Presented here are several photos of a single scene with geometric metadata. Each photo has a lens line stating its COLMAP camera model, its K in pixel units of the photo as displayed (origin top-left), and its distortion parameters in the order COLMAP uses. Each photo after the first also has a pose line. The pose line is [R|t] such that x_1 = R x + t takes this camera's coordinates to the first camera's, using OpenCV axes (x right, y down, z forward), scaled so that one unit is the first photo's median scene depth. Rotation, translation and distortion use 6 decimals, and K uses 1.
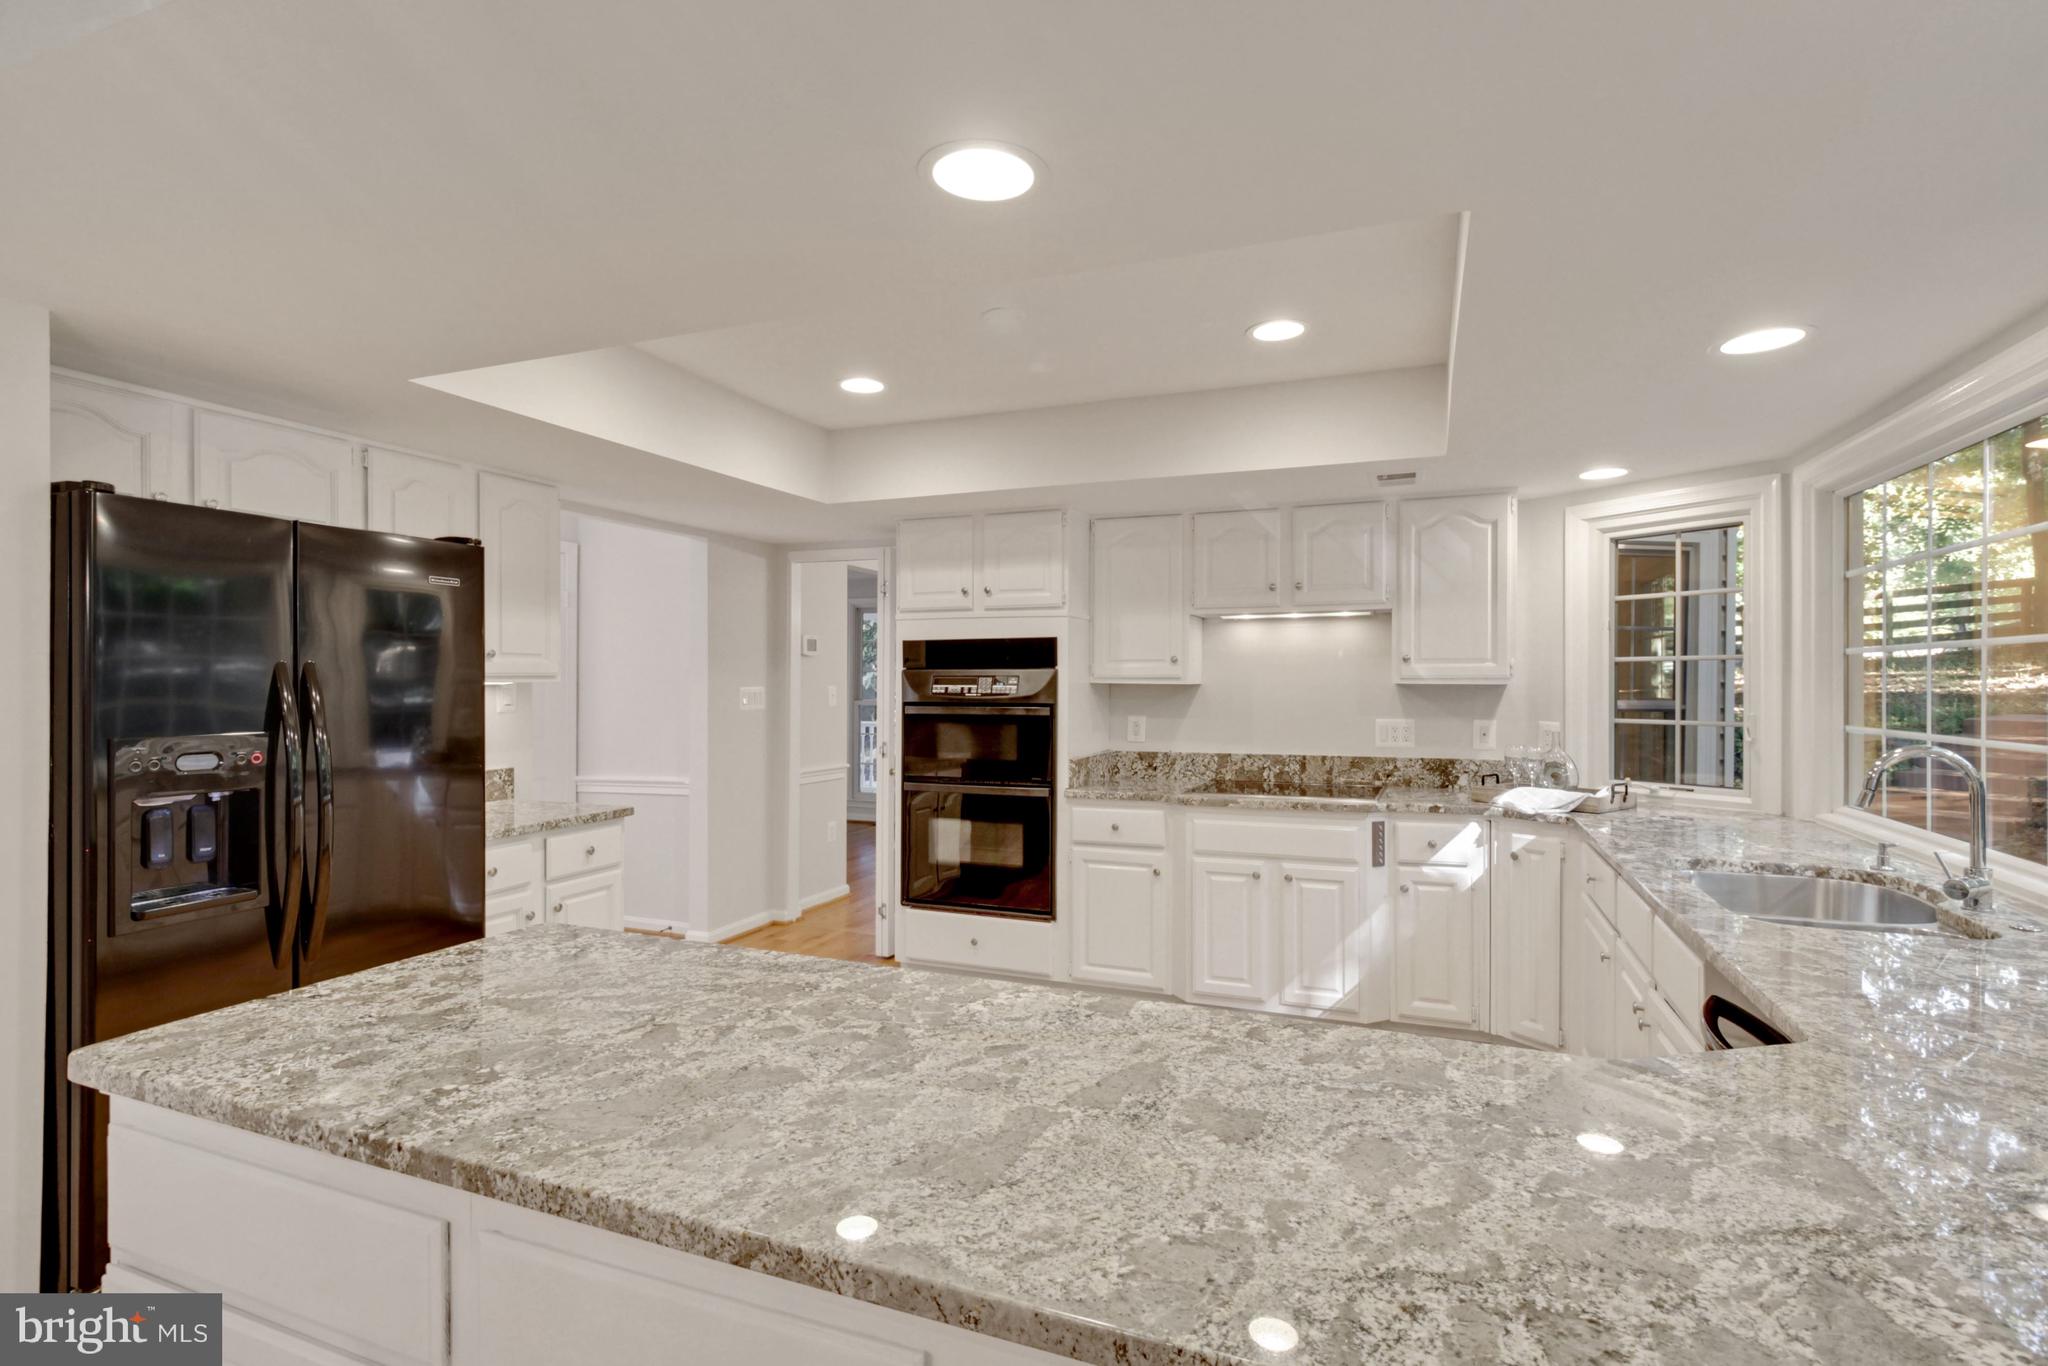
lens RADIAL K [[985.8, 0, 1024.8], [0, 985.8, 681.2], [0, 0, 1]] dist [-0.000138, 0.001826]
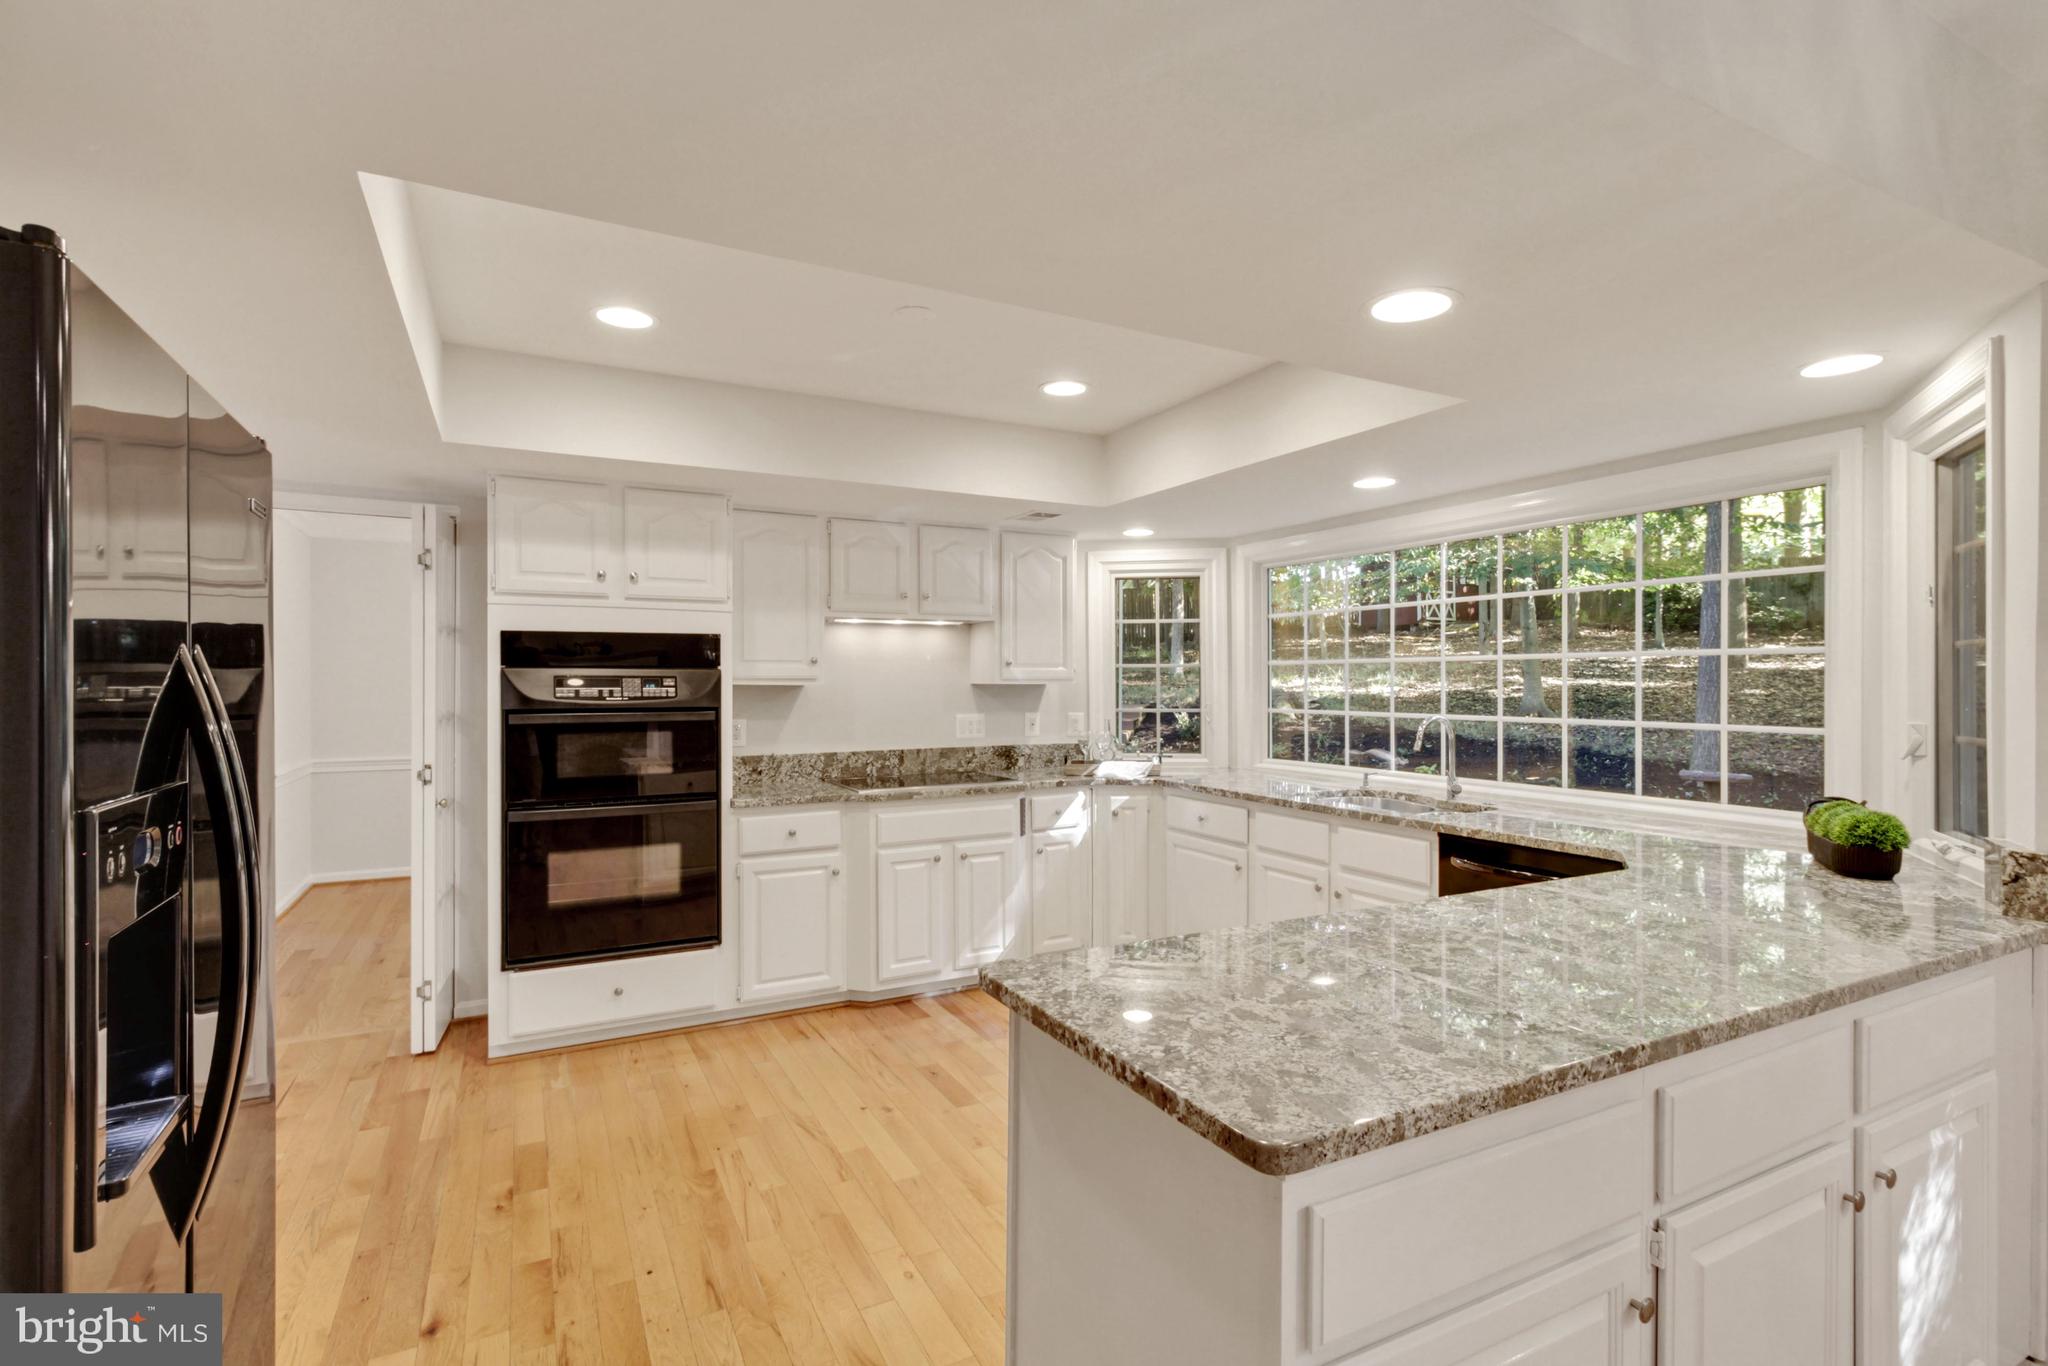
lens RADIAL K [[985.8, 0, 1059.7], [0, 985.8, 677.8], [0, 0, 1]] dist [-0.000138, 0.001826]
pose [[0.633862, 0.002063, 0.773444, -0.483412], [0.001821, 0.999990, -0.004159, 0.000150], [-0.773444, 0.004045, 0.633851, 0.178747]]
